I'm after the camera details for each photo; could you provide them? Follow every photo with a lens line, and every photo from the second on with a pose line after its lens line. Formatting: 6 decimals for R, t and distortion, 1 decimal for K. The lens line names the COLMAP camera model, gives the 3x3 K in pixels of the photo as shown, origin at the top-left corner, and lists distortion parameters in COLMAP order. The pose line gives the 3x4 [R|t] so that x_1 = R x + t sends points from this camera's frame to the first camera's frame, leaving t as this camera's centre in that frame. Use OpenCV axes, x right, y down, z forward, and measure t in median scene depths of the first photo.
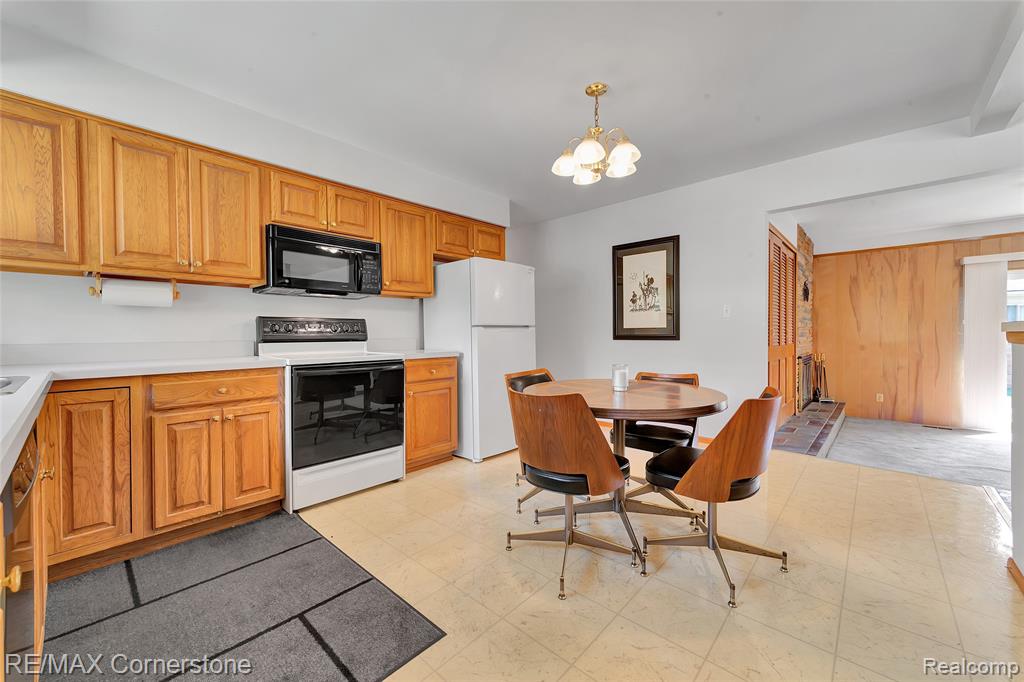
lens RADIAL K [[398.0, 0, 510.2], [0, 398.0, 338.8], [0, 0, 1]] dist [0.007287, -0.000108]
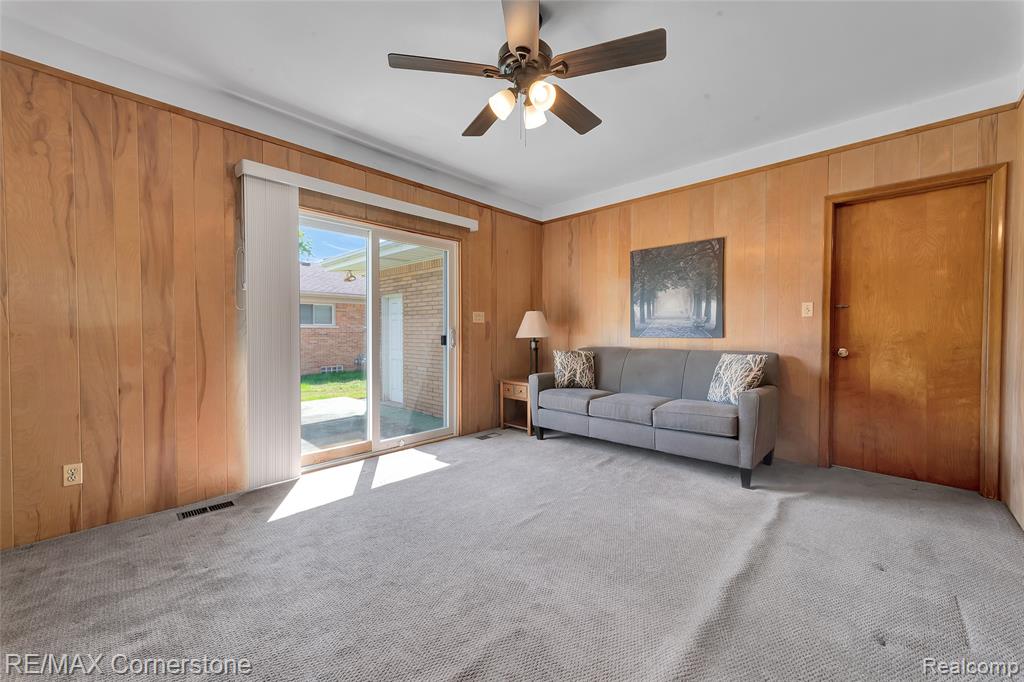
lens RADIAL K [[398.0, 0, 510.2], [0, 398.0, 338.8], [0, 0, 1]] dist [0.007287, -0.000108]
pose [[0.015251, -0.013285, 0.999795, 0.594674], [0.012355, 0.999838, 0.013097, 0.021480], [-0.999807, 0.012152, 0.015413, 0.625271]]
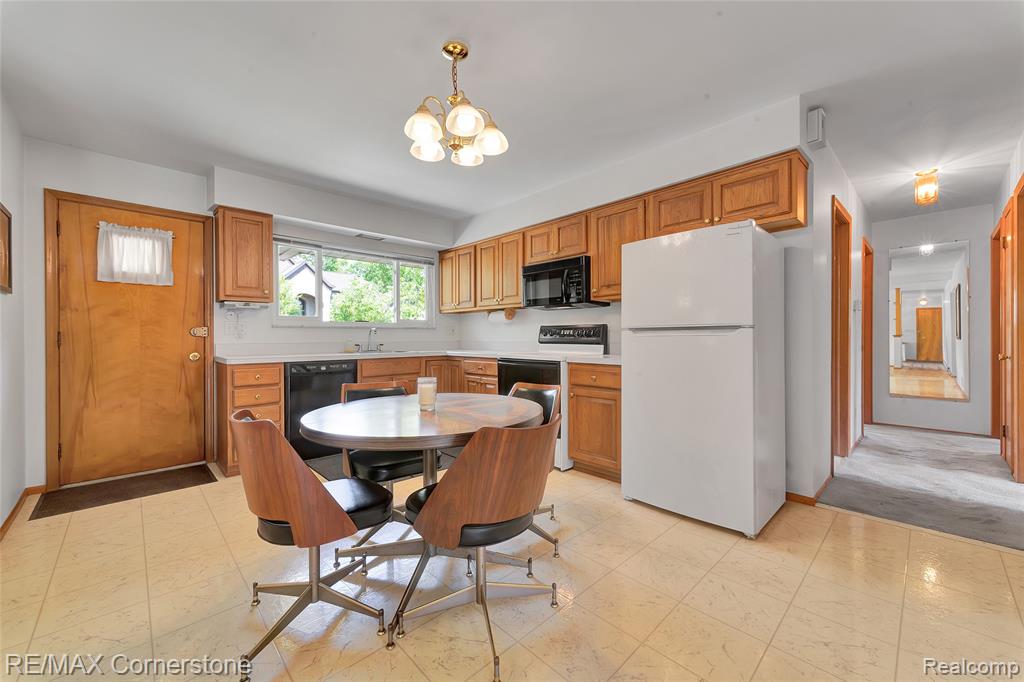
lens RADIAL K [[398.0, 0, 510.2], [0, 398.0, 338.8], [0, 0, 1]] dist [0.007287, -0.000108]
pose [[-0.068379, 0.009358, -0.997615, 0.446746], [-0.011668, 0.999880, 0.010179, -0.011259], [0.997591, 0.012336, -0.068262, 0.499226]]
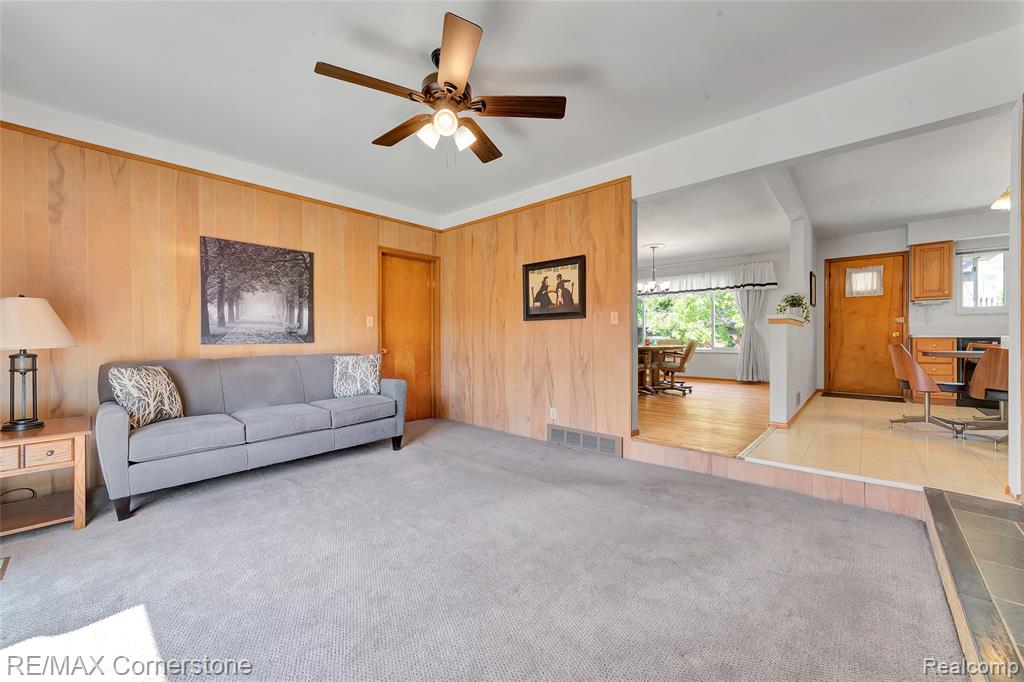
lens RADIAL K [[398.0, 0, 510.2], [0, 398.0, 338.8], [0, 0, 1]] dist [0.007287, -0.000108]
pose [[-0.999884, 0.006419, -0.013784, 0.912971], [0.006185, 0.999837, 0.016970, 0.015194], [0.013890, 0.016883, -0.999761, 1.030432]]
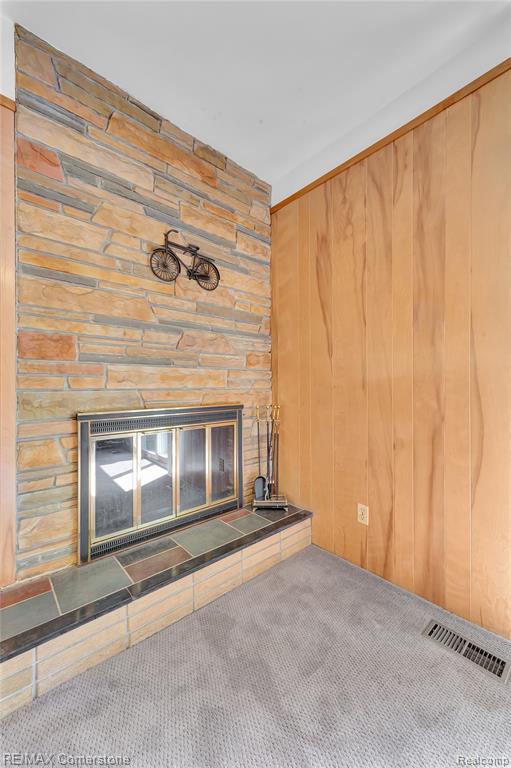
lens RADIAL K [[298.5, 0, 255.5], [0, 298.5, 384.0], [0, 0, 1]] dist [0.007287, -0.000108]
pose [[0.995433, 0.003032, -0.095419, 0.903597], [-0.004458, 0.999882, -0.014734, 0.019268], [0.095363, 0.015092, 0.995328, 0.730662]]
